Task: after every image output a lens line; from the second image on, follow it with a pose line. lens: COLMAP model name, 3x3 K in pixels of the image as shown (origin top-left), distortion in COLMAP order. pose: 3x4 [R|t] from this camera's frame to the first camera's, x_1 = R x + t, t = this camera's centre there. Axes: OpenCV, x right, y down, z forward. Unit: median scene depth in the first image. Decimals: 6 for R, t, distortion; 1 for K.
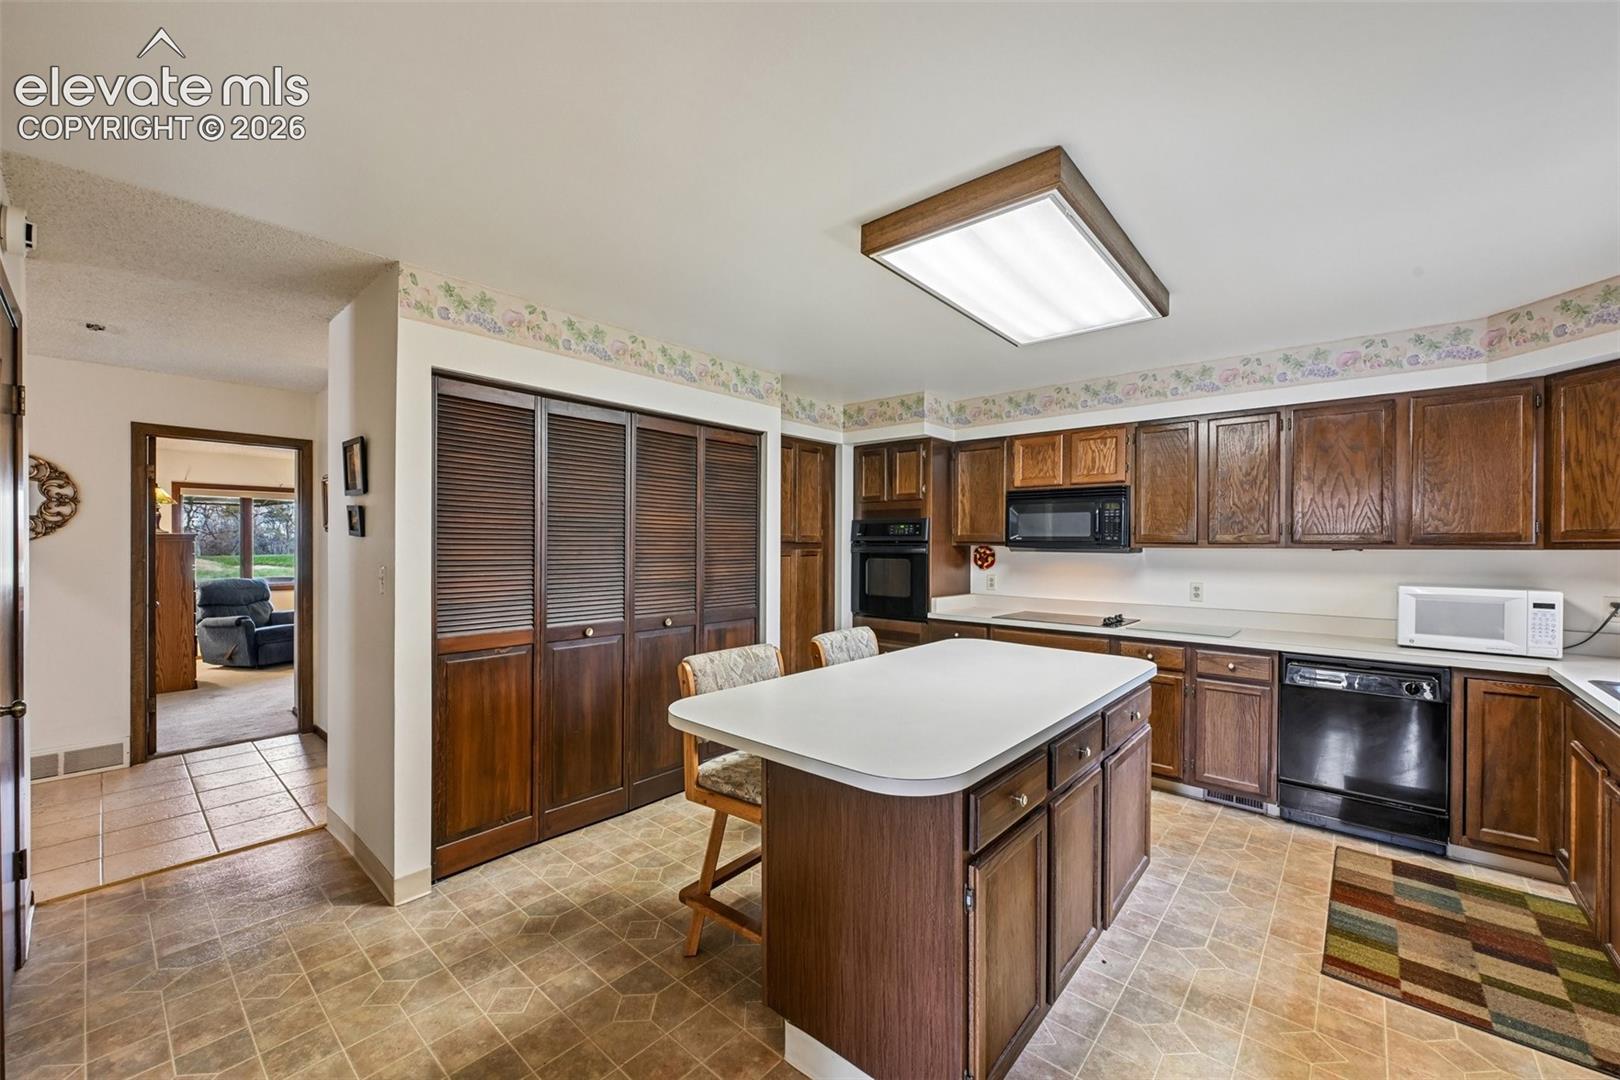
lens RADIAL K [[633.1, 0, 822.1], [0, 633.1, 545.7], [0, 0, 1]] dist [-0.001869, 0.000679]
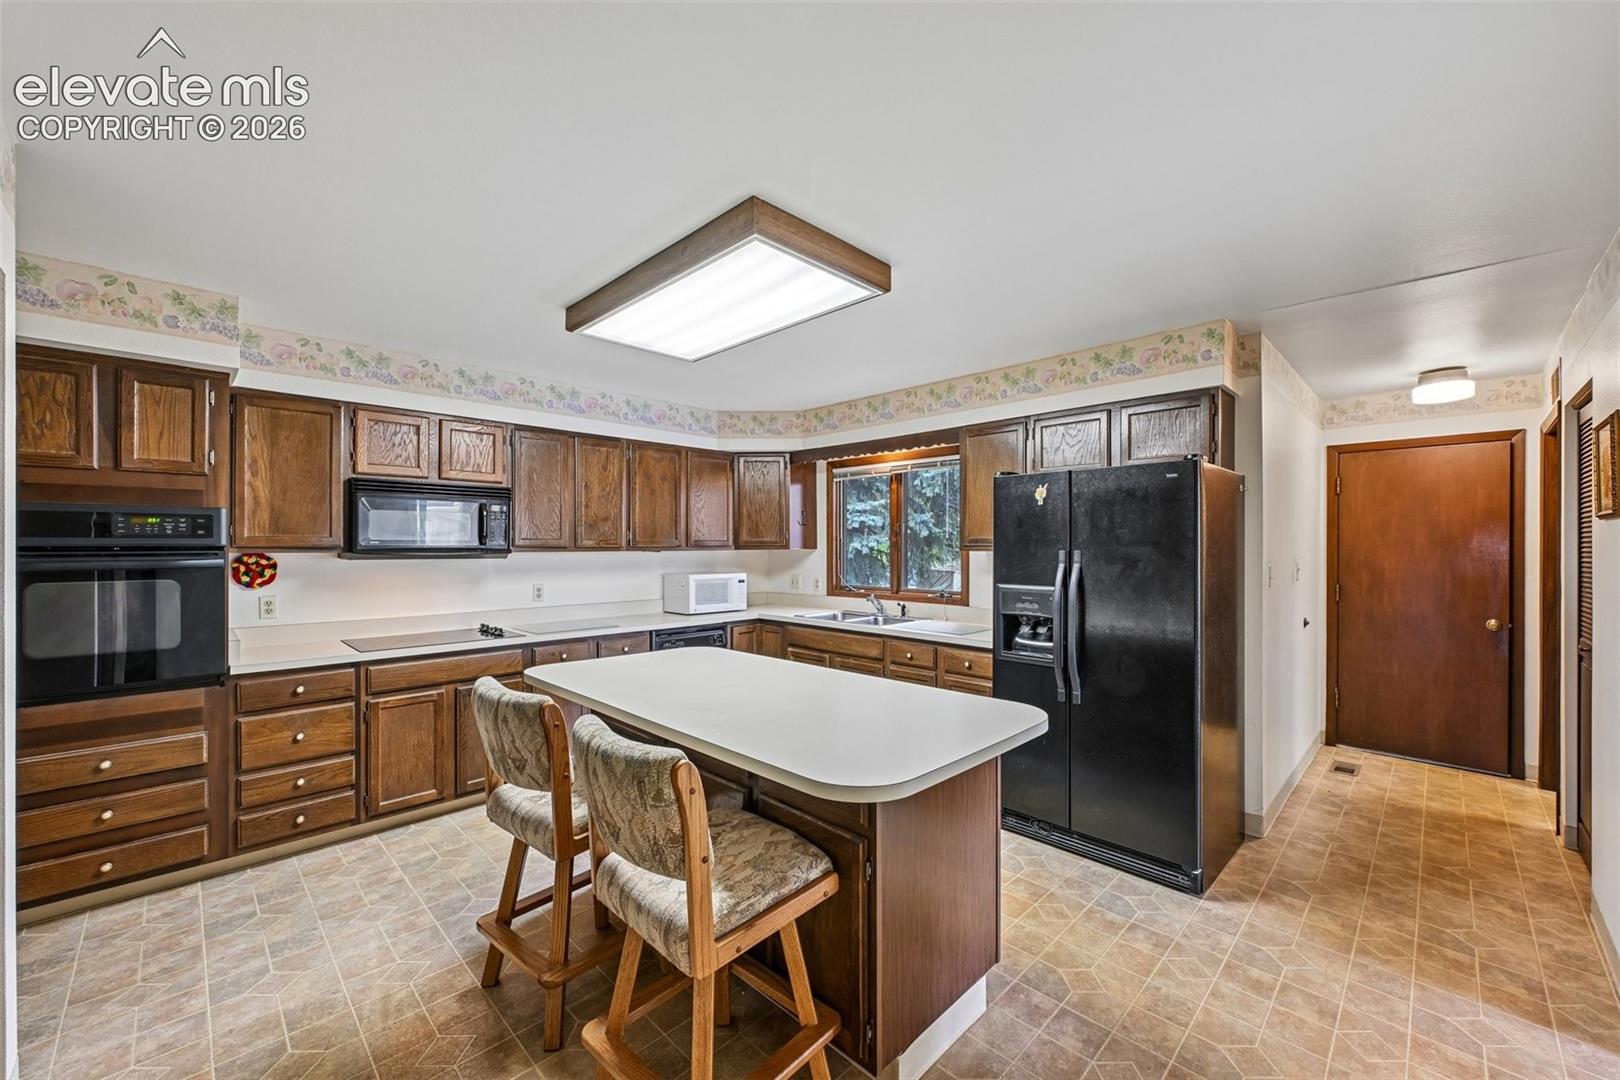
lens RADIAL K [[633.1, 0, 817.5], [0, 633.1, 545.8], [0, 0, 1]] dist [-0.001869, 0.000679]
pose [[0.070387, -0.006699, 0.997497, -0.396020], [0.002758, 0.999975, 0.006521, -0.010859], [-0.997516, 0.002292, 0.070404, 0.411149]]
